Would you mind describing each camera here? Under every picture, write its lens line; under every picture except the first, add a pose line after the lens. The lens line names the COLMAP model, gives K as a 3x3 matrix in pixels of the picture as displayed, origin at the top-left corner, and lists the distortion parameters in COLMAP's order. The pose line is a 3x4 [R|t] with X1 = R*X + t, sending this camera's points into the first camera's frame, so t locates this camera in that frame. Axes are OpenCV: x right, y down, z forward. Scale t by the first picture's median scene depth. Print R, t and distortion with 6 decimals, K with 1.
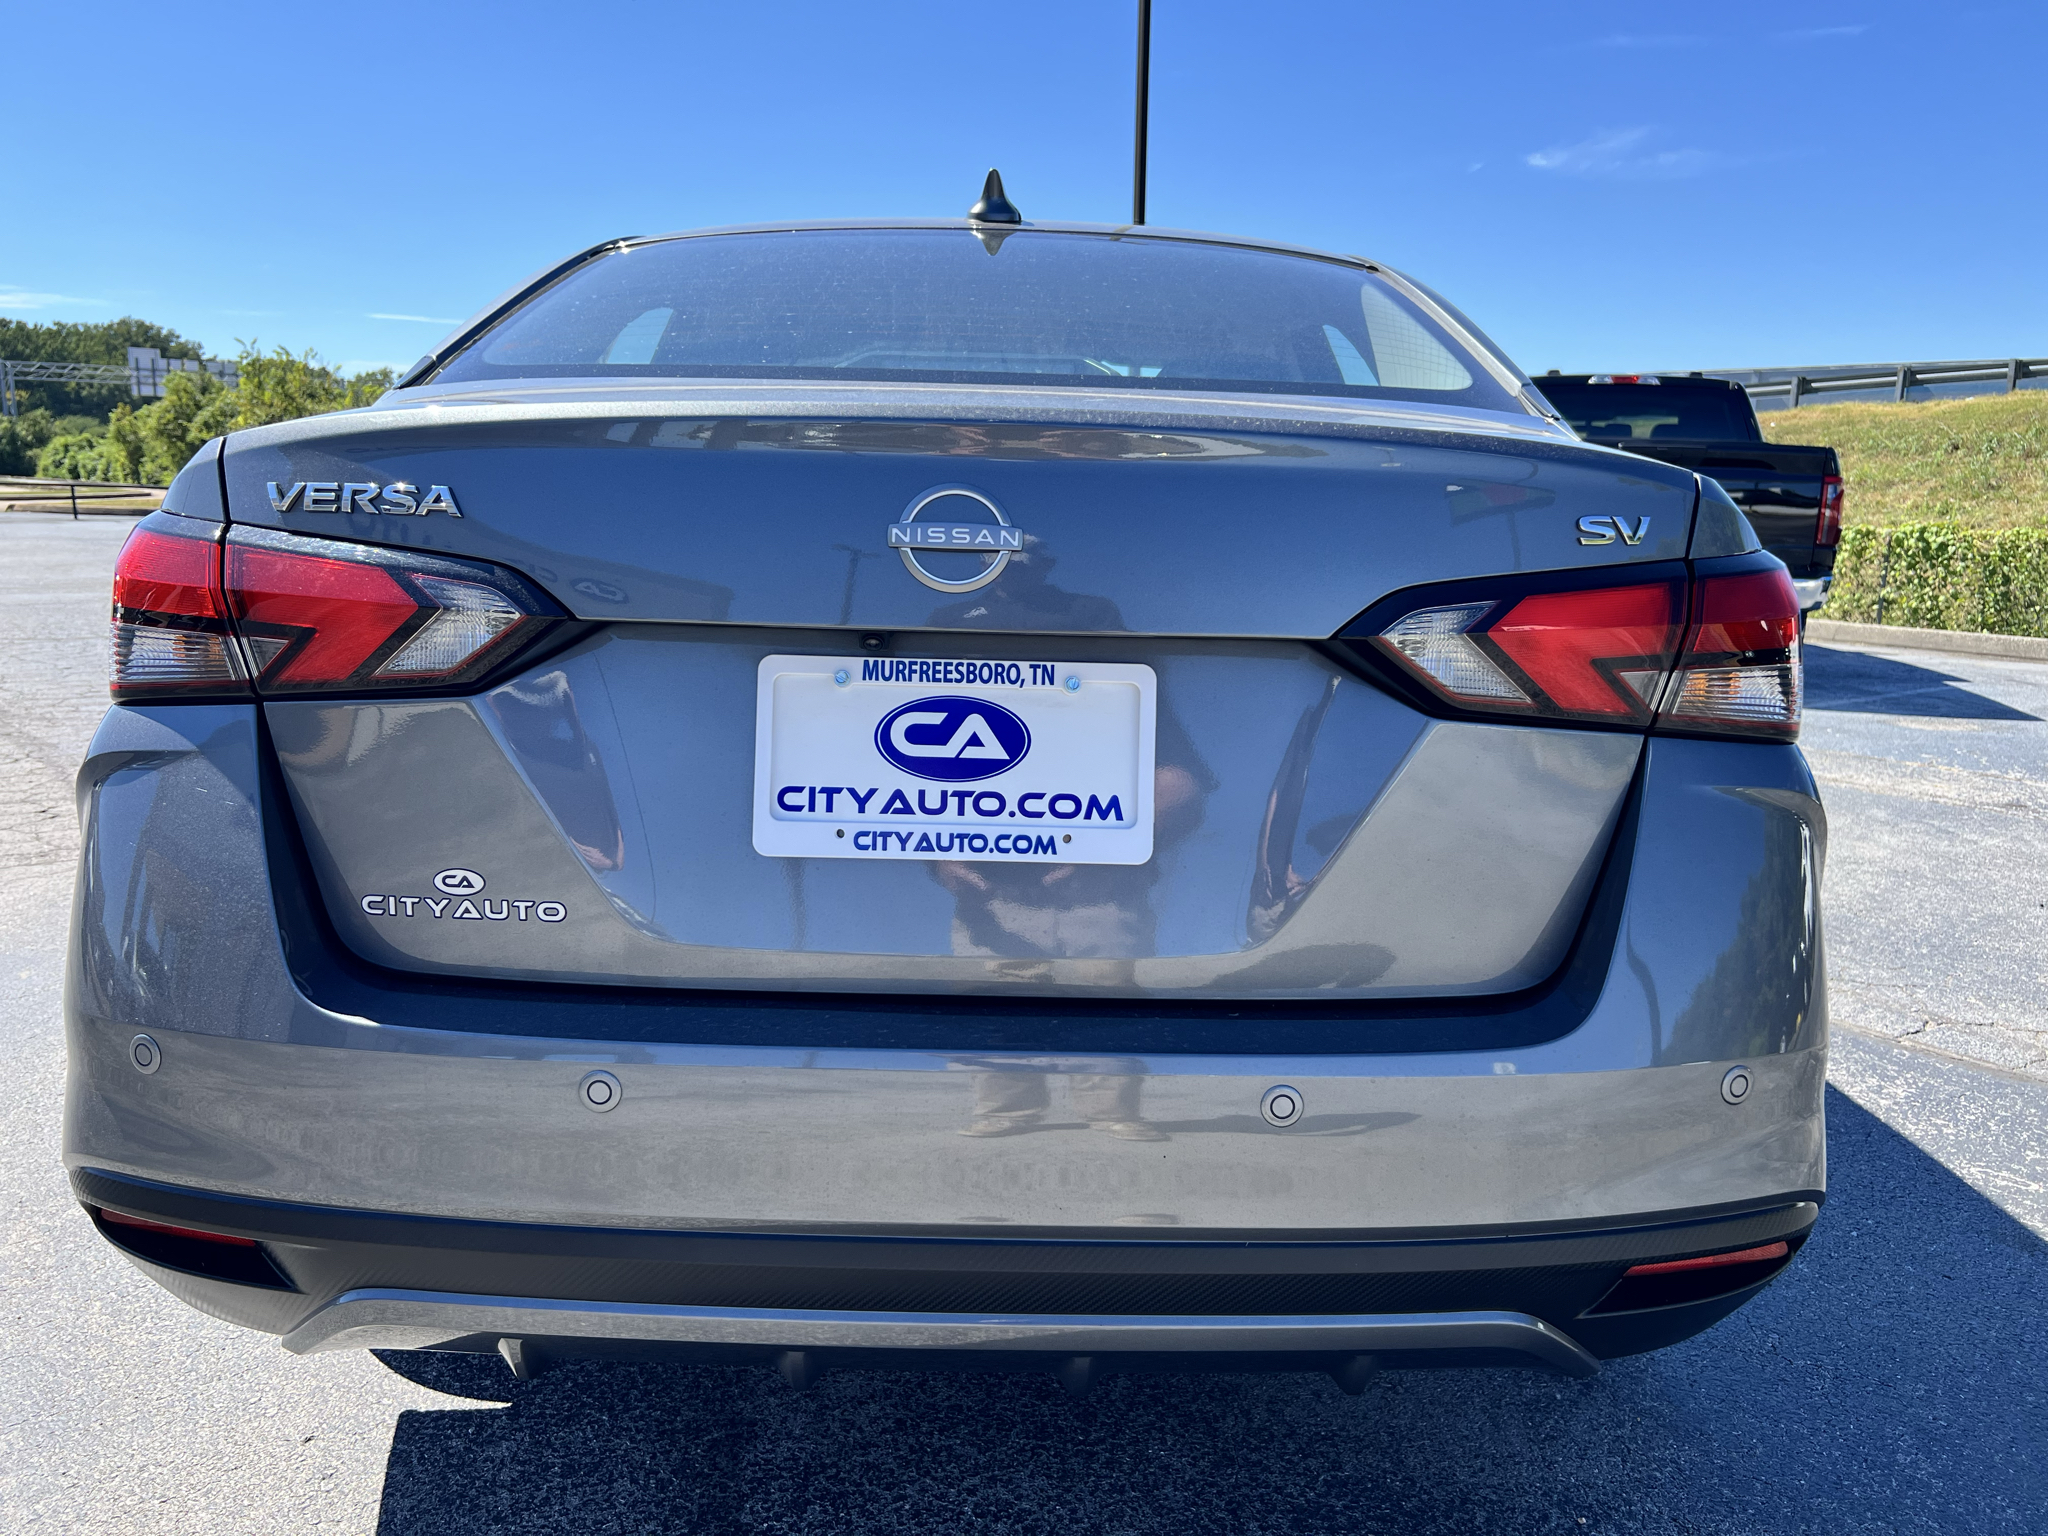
lens RADIAL K [[1541.6, 0, 1036.2], [0, 1541.6, 785.8], [0, 0, 1]] dist [0.072662, -0.081260]
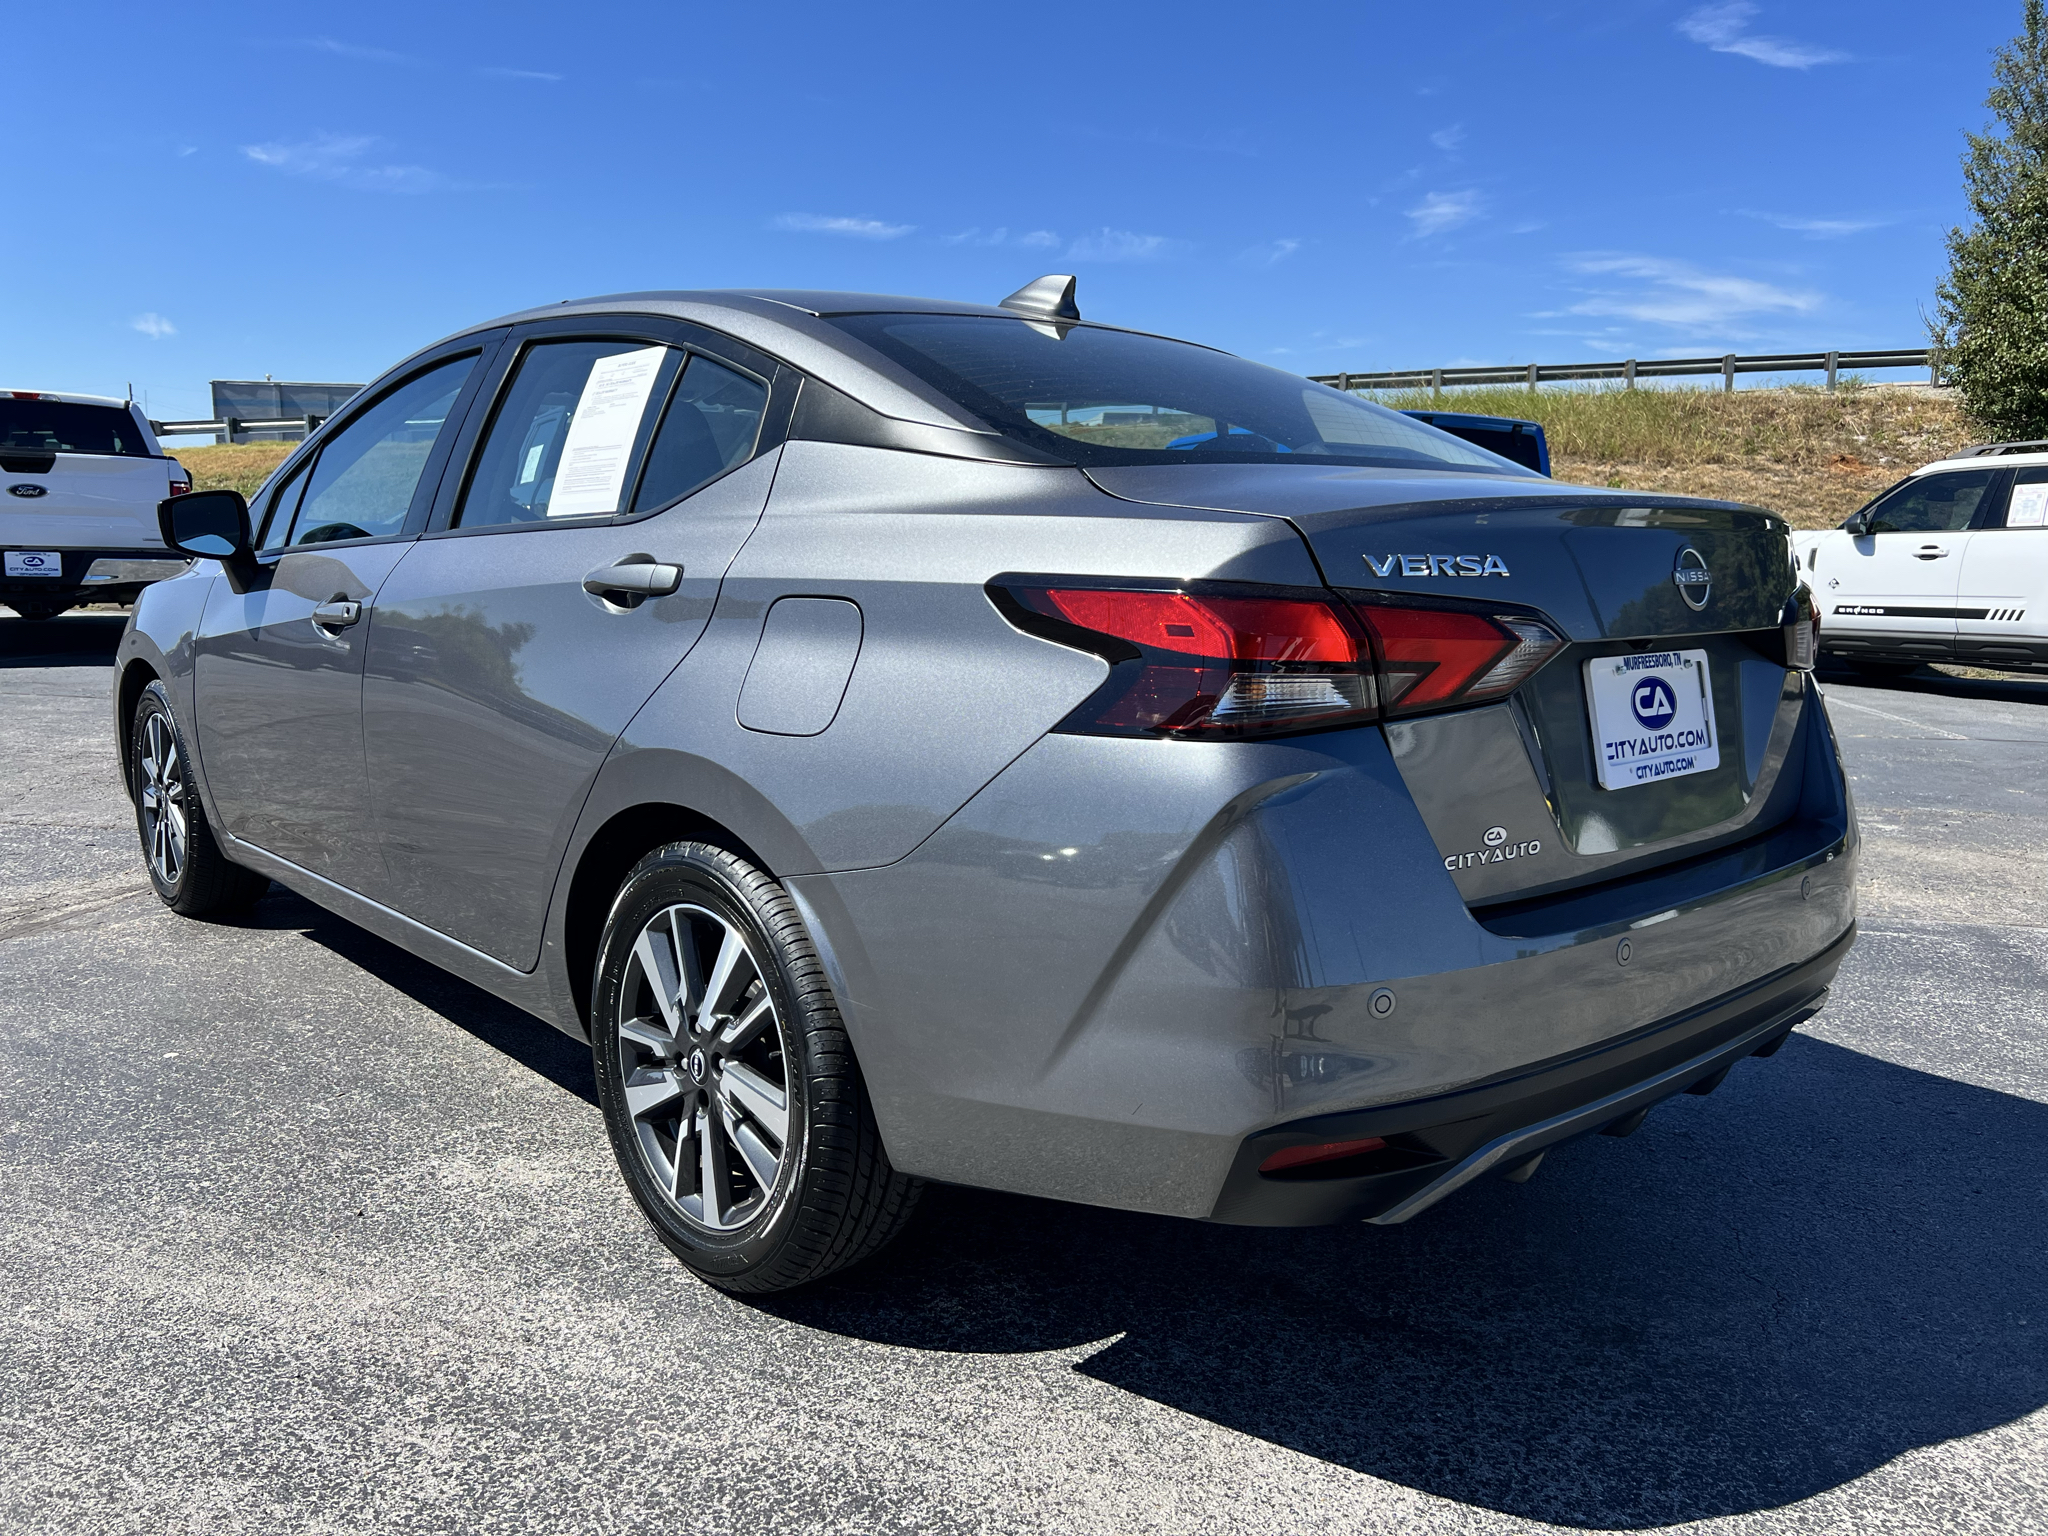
lens RADIAL K [[1541.6, 0, 1036.2], [0, 1541.6, 785.8], [0, 0, 1]] dist [0.072662, -0.081260]
pose [[0.739104, -0.122111, 0.662430, -1.595785], [0.127273, 0.991033, 0.040680, -0.092404], [-0.661458, 0.054243, 0.748018, 0.228027]]
